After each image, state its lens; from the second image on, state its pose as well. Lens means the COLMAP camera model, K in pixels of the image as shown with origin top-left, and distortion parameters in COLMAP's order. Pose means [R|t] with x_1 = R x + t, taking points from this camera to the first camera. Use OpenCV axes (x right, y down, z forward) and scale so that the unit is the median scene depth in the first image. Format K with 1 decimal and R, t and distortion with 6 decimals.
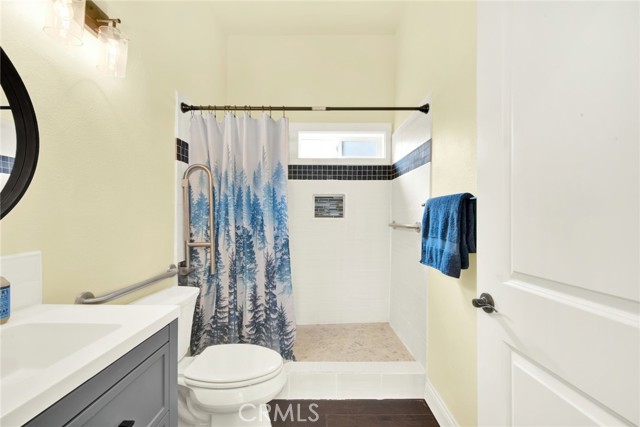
lens RADIAL K [[261.7, 0, 323.6], [0, 261.7, 213.1], [0, 0, 1]] dist [0.001212, -0.001105]
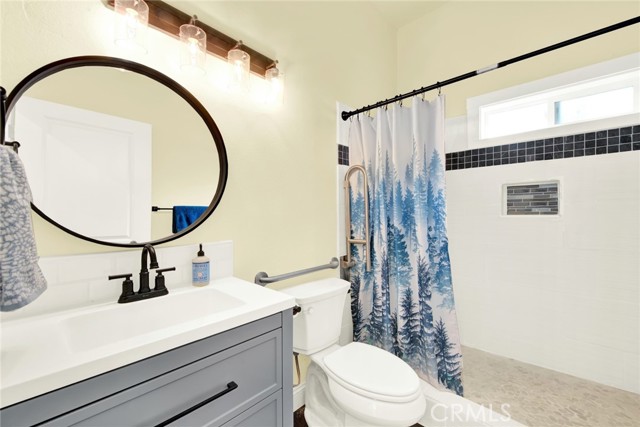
lens RADIAL K [[261.7, 0, 323.6], [0, 261.7, 213.1], [0, 0, 1]] dist [0.001212, -0.001105]
pose [[0.724416, -0.009935, -0.689291, 0.151361], [0.017761, 0.999833, 0.004255, -0.001378], [0.689134, -0.015325, 0.724472, 0.142290]]
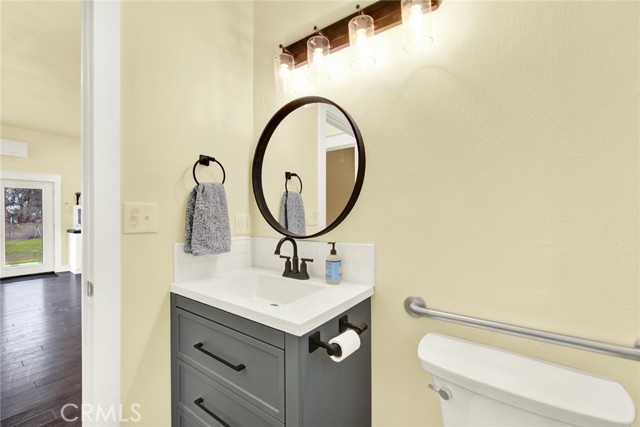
lens RADIAL K [[261.7, 0, 323.6], [0, 261.7, 213.1], [0, 0, 1]] dist [0.001212, -0.001105]
pose [[-0.591274, -0.003641, -0.806462, 0.038009], [0.008316, 0.999909, -0.010611, 0.003748], [0.806428, -0.012980, -0.591190, 0.762616]]
